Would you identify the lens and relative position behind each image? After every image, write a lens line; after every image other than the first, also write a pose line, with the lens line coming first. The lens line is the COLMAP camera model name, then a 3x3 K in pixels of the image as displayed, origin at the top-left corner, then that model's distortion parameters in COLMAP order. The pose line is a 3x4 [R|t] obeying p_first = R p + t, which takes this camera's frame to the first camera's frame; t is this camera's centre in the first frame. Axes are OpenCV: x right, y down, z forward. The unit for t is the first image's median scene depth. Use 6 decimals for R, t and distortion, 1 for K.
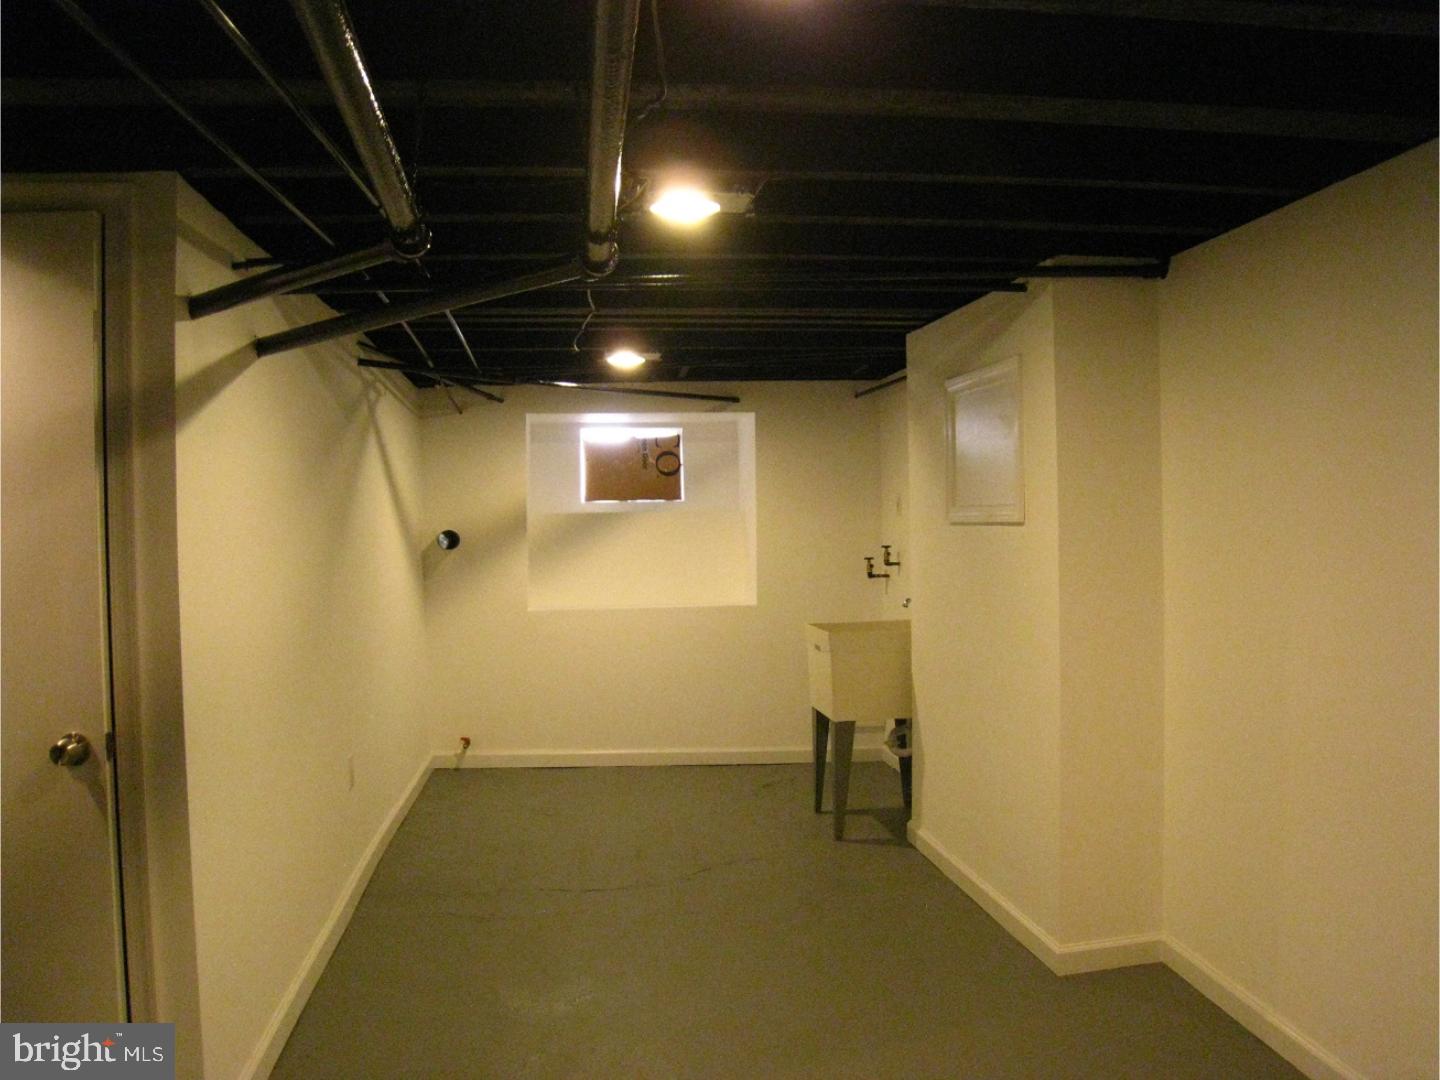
lens RADIAL K [[1195.5, 0, 716.8], [0, 1195.5, 538.8], [0, 0, 1]] dist [-0.166559, 0.115575]
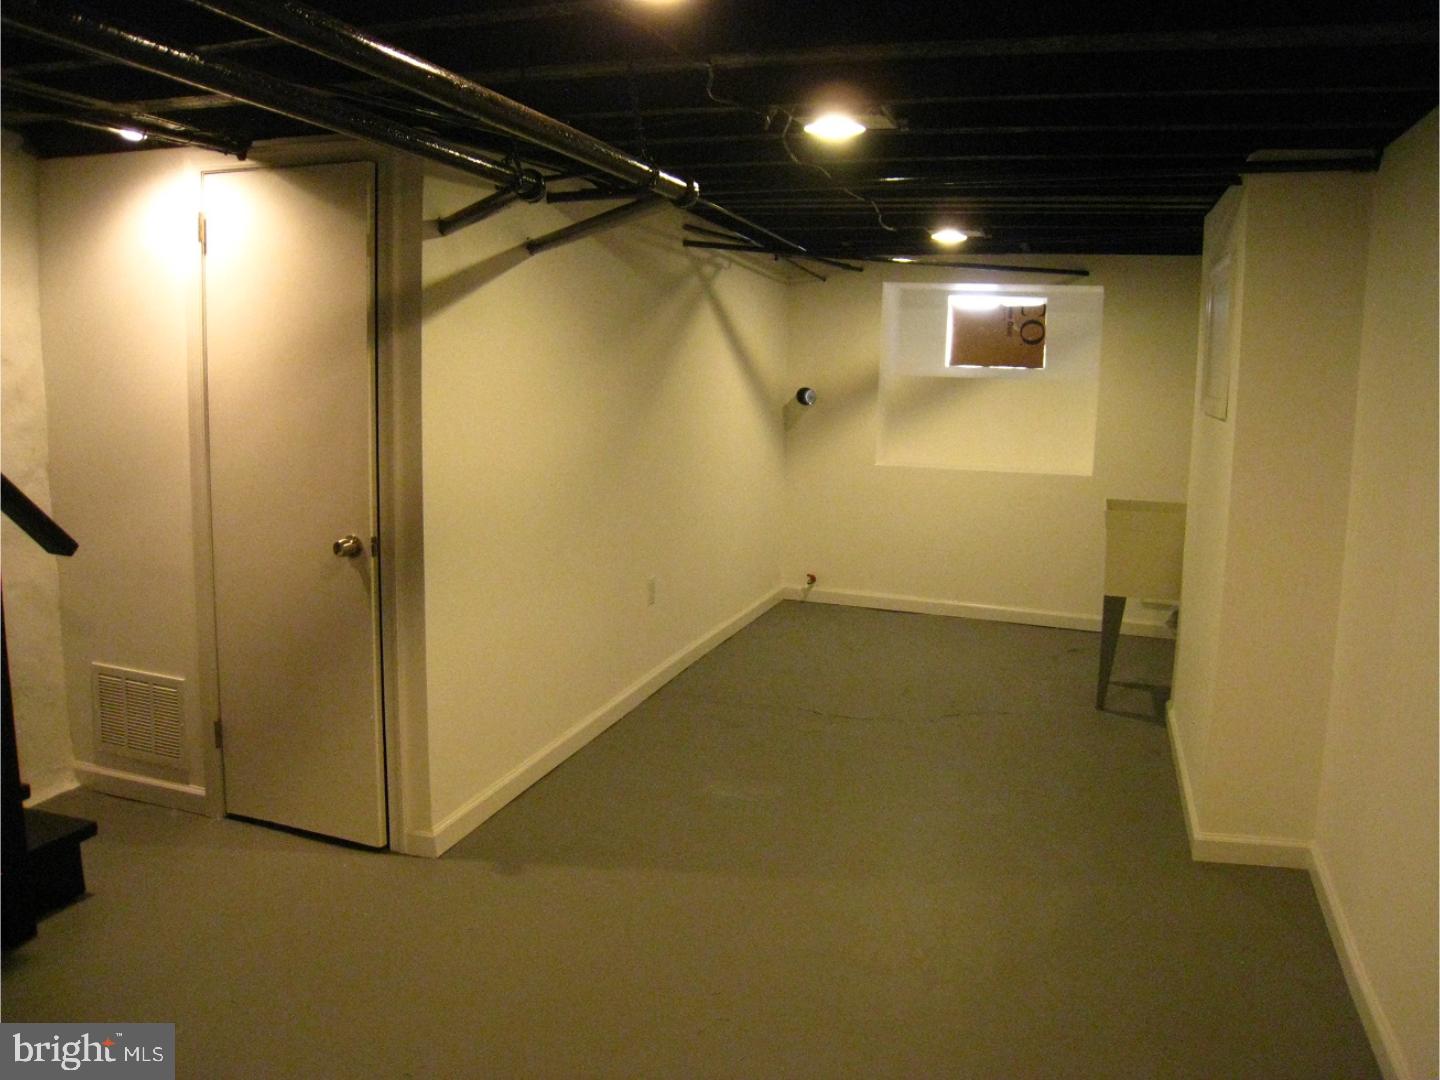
lens RADIAL K [[1186.3, 0, 716.6], [0, 1186.3, 483.5], [0, 0, 1]] dist [-0.161851, 0.119723]
pose [[0.907439, 0.080131, -0.412471, 0.187280], [-0.045113, 0.994553, 0.093963, -0.021088], [0.417754, -0.066658, 0.906112, -0.050063]]
